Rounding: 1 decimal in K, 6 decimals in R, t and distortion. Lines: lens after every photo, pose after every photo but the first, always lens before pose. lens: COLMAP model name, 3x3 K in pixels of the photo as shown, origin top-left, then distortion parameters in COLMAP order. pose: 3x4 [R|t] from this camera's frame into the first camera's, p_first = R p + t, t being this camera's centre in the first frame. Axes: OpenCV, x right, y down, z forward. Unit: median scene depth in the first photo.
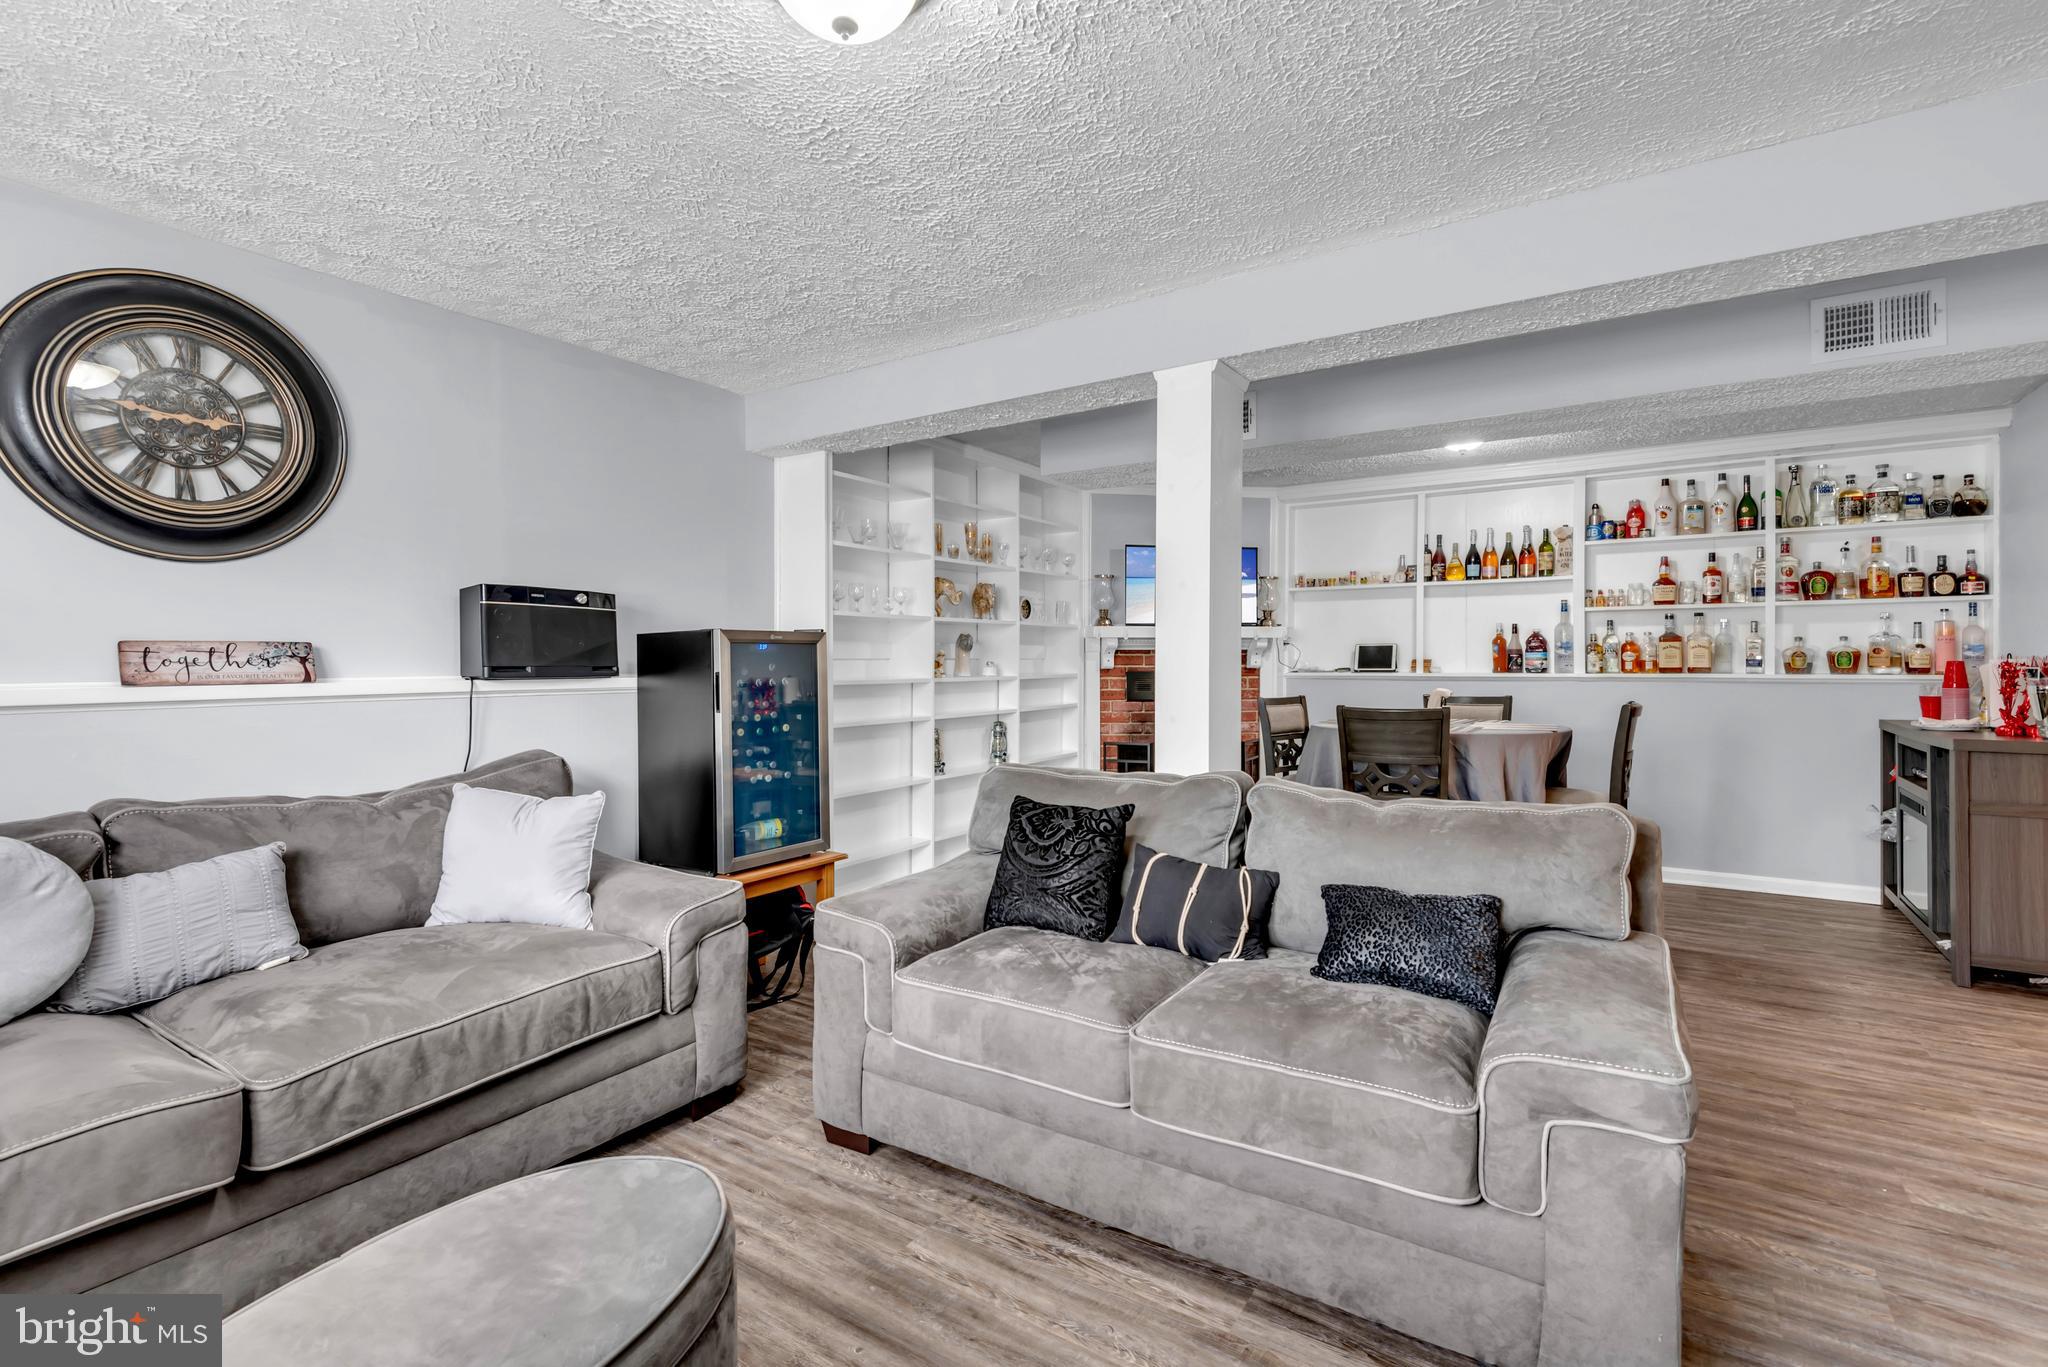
lens RADIAL K [[917.7, 0, 1016.3], [0, 917.7, 674.7], [0, 0, 1]] dist [0.037580, -0.018951]
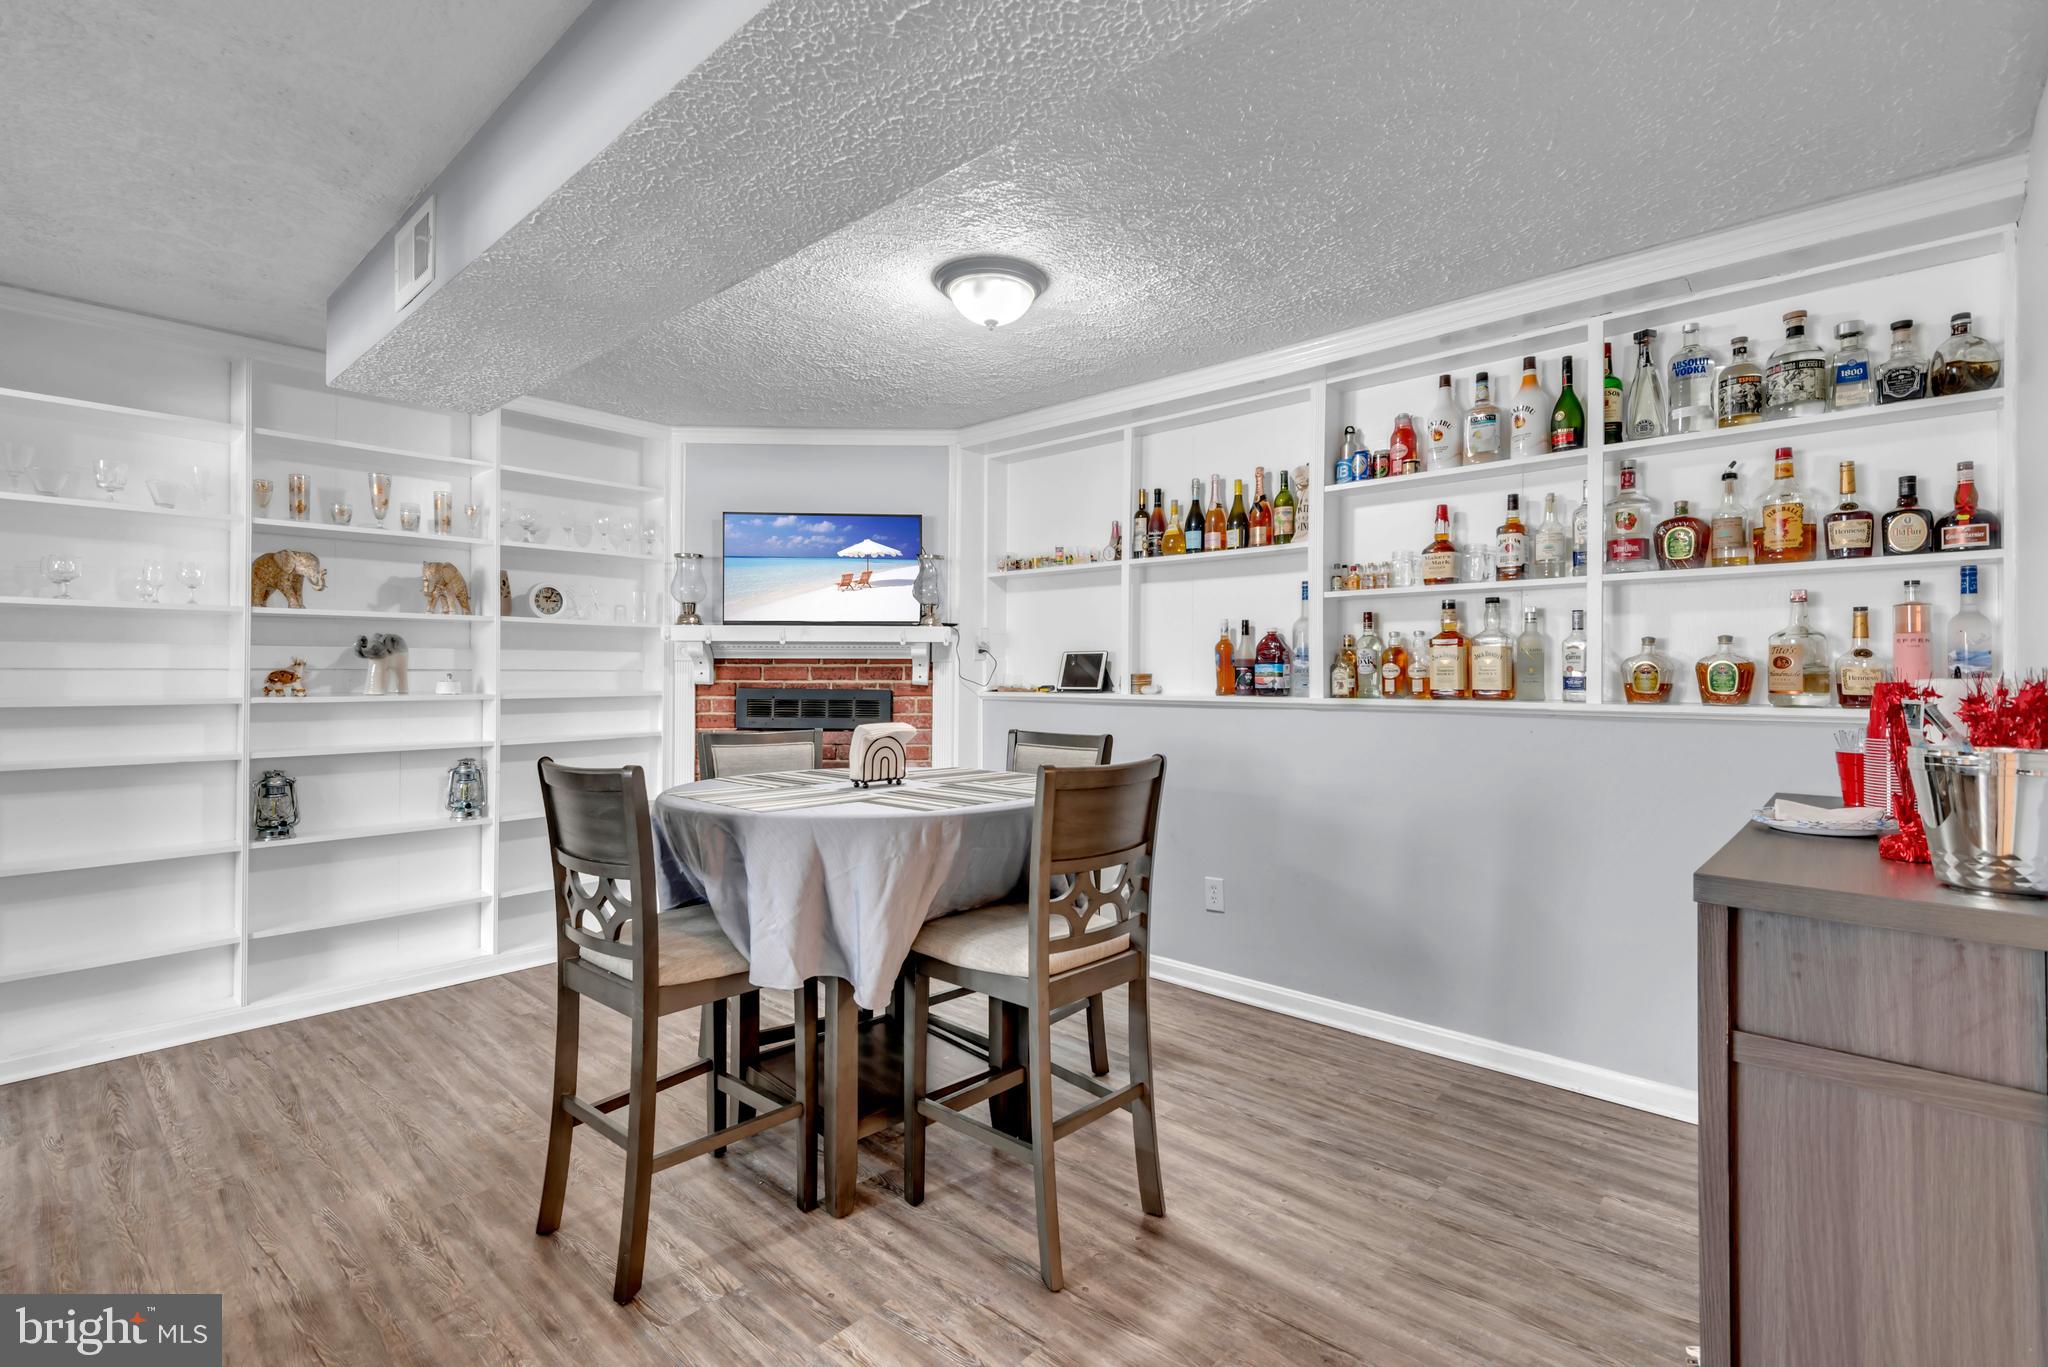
lens RADIAL K [[917.7, 0, 1016.3], [0, 917.7, 674.7], [0, 0, 1]] dist [0.037580, -0.018951]
pose [[0.987486, 0.005349, -0.157614, 0.536136], [-0.007727, 0.999865, -0.014484, -0.006917], [0.157515, 0.015520, 0.987395, 0.380780]]
